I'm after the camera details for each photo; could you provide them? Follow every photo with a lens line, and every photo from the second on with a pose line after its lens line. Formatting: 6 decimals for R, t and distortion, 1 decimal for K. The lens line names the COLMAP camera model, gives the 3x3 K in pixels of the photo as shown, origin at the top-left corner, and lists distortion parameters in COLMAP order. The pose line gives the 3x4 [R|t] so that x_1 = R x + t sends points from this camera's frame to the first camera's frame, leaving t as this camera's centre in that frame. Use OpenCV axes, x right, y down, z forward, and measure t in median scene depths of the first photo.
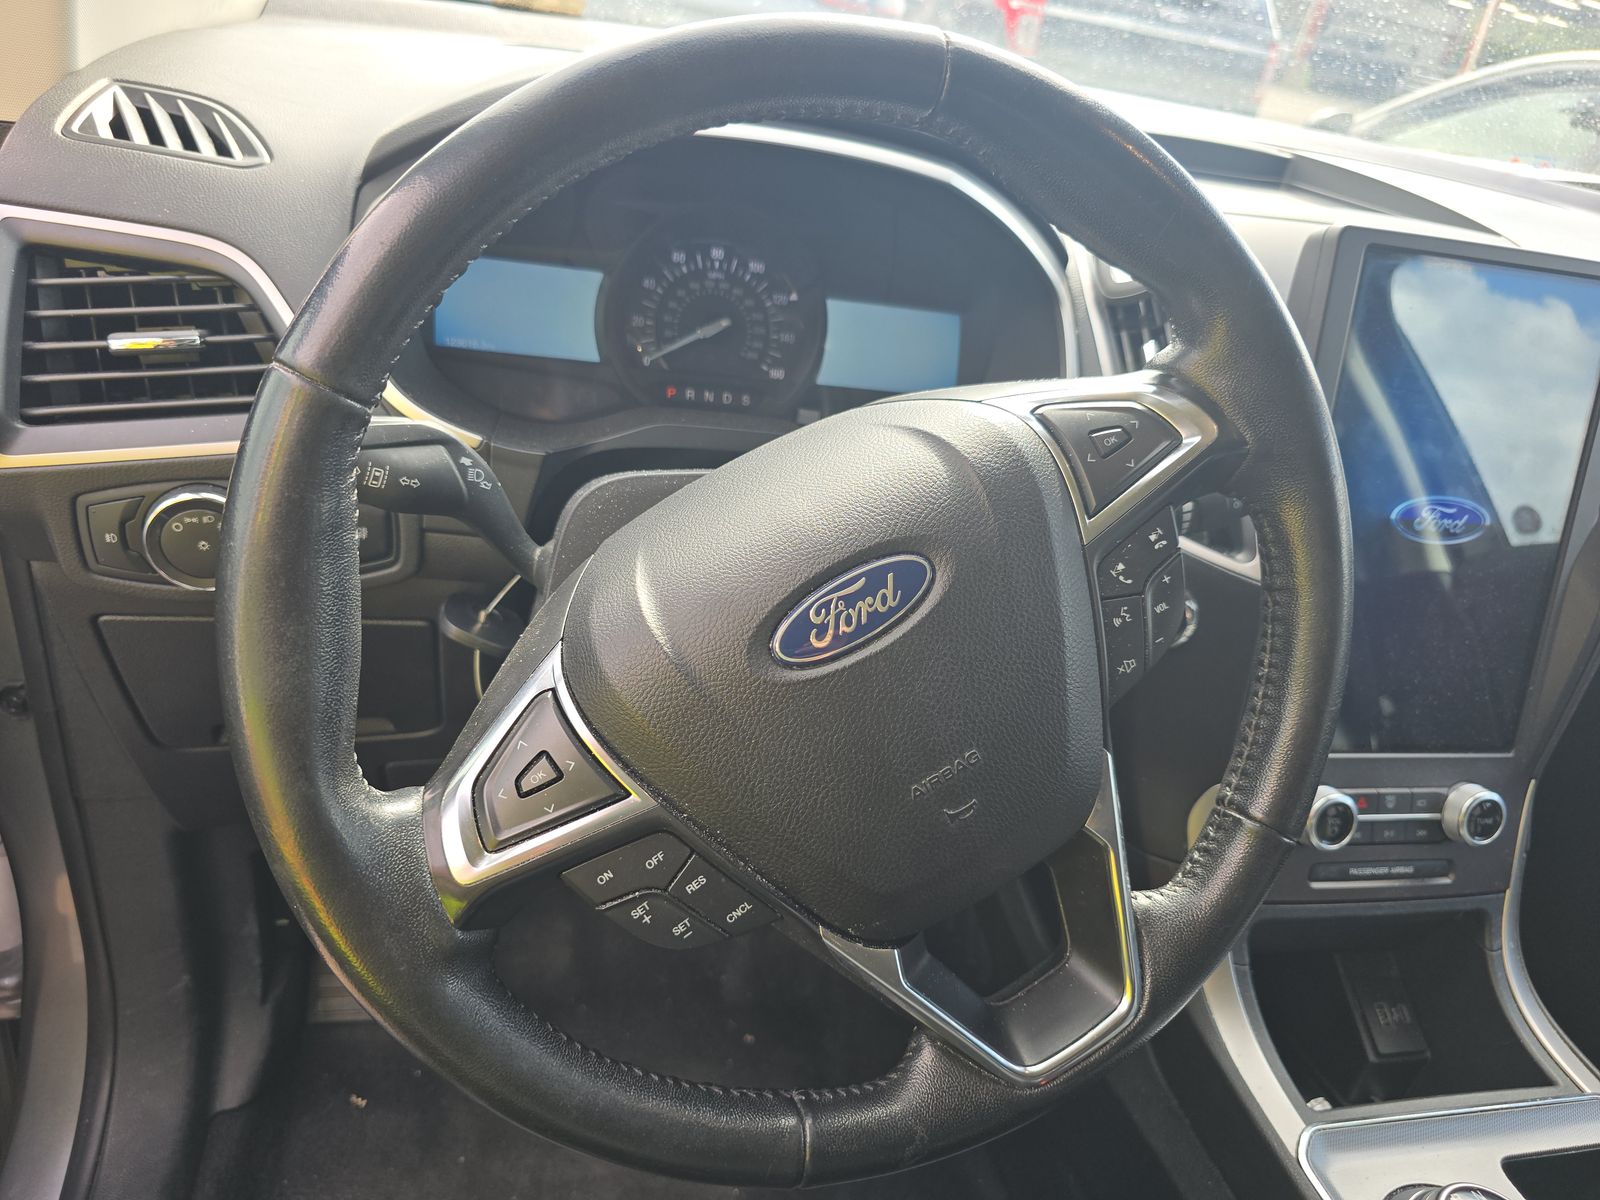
lens RADIAL K [[1104.3, 0, 800.0], [0, 1104.3, 600.0], [0, 0, 1]] dist [-0.038186, 0.001688]
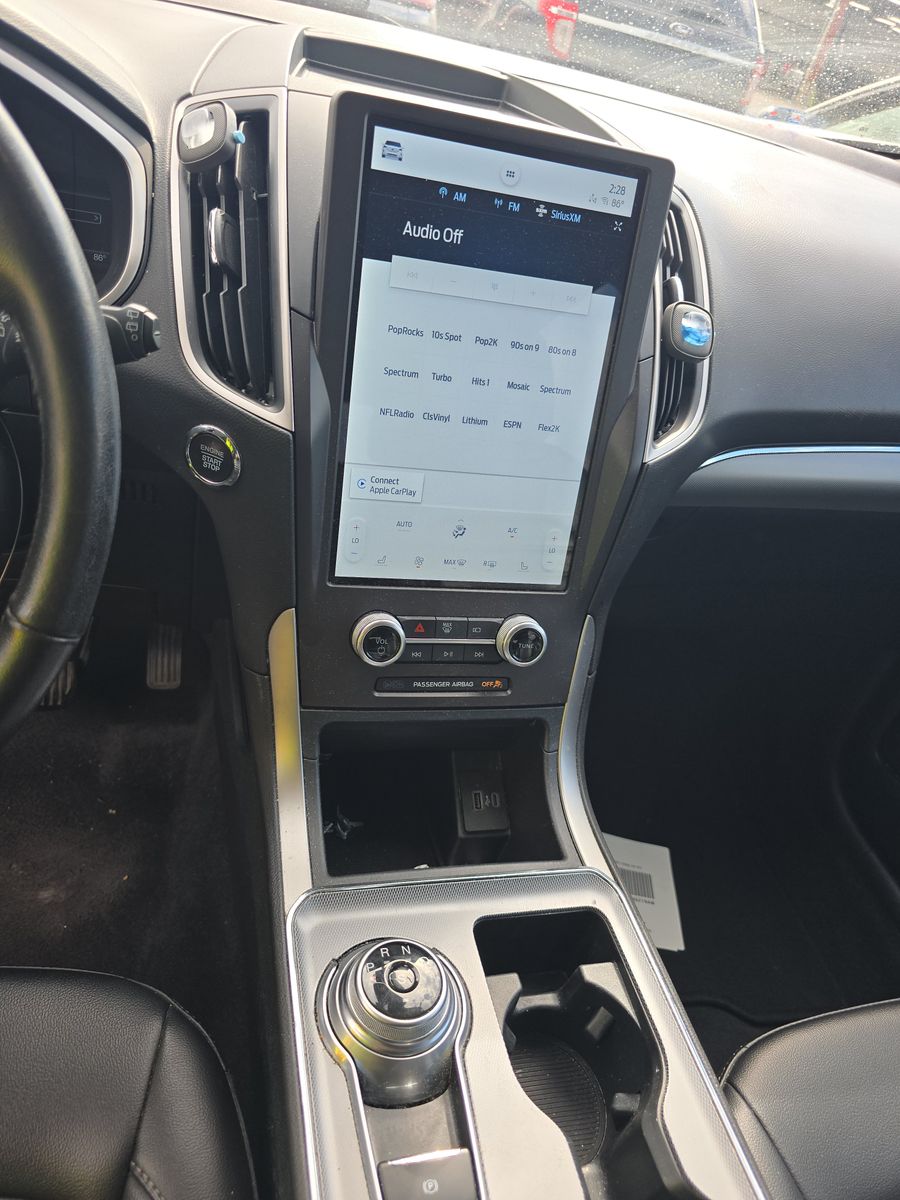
lens RADIAL K [[818.7, 0, 450.0], [0, 818.7, 600.0], [0, 0, 1]] dist [0.003579, -0.000312]
pose [[0.997148, 0.022976, 0.071895, 0.473080], [-0.031890, 0.991591, 0.125419, 0.041509], [-0.068409, -0.127354, 0.989495, 0.114624]]
